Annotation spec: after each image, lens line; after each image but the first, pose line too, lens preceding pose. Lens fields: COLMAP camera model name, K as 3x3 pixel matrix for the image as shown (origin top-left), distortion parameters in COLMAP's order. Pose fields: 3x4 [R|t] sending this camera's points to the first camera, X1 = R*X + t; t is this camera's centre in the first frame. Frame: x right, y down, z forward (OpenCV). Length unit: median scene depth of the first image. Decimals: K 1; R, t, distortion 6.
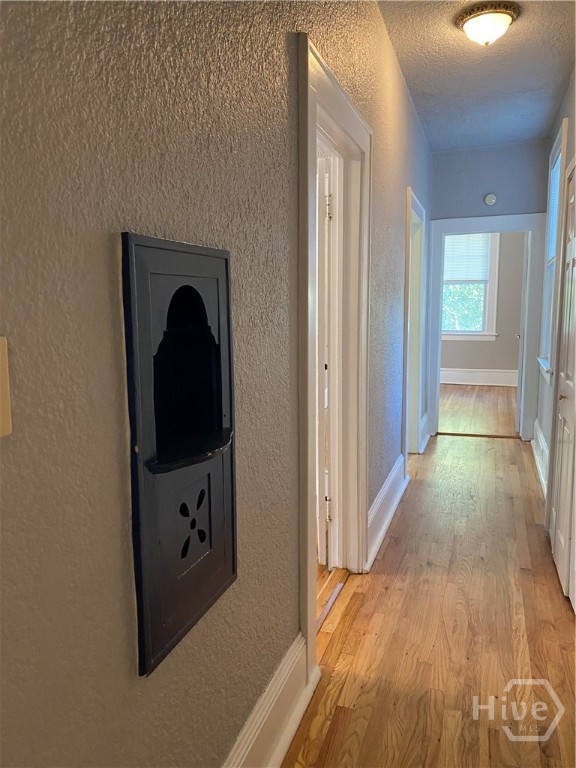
lens RADIAL K [[586.1, 0, 289.9], [0, 586.1, 372.9], [0, 0, 1]] dist [0.003353, 0.002958]
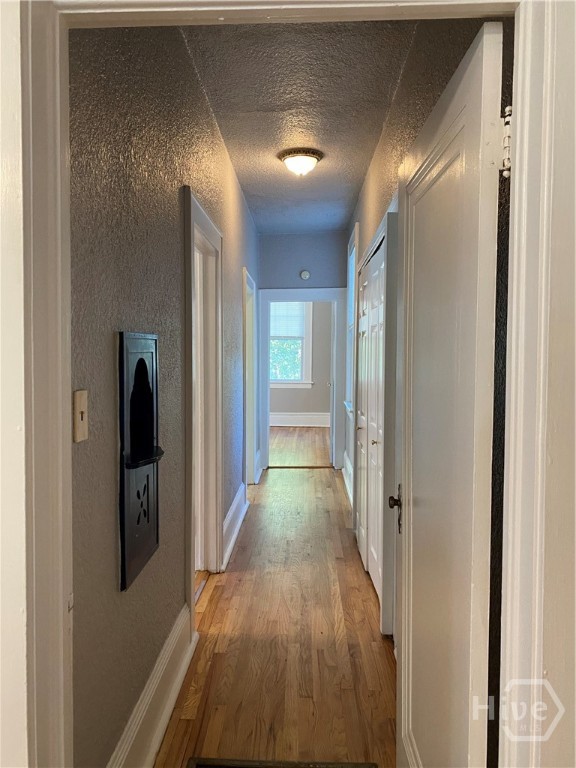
lens RADIAL K [[581.5, 0, 283.9], [0, 581.5, 379.6], [0, 0, 1]] dist [0.042267, -0.068487]
pose [[0.958019, -0.005506, 0.286652, -0.095098], [0.025941, 0.997379, -0.067540, 0.012950], [-0.285529, 0.072140, 0.955651, -0.255424]]
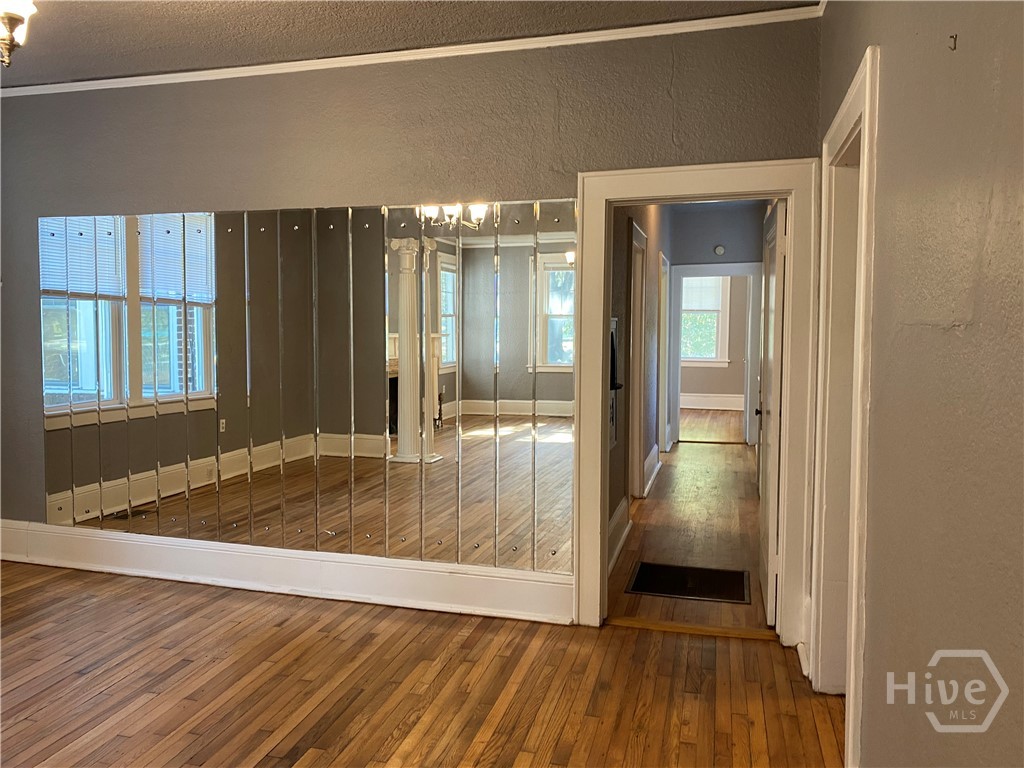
lens RADIAL K [[807.3, 0, 501.7], [0, 807.3, 368.3], [0, 0, 1]] dist [0.064844, -0.070827]
pose [[0.998543, 0.005649, 0.053673, -0.356187], [-0.002098, 0.997819, -0.065983, 0.116860], [-0.053929, 0.065775, 0.996376, -1.141805]]
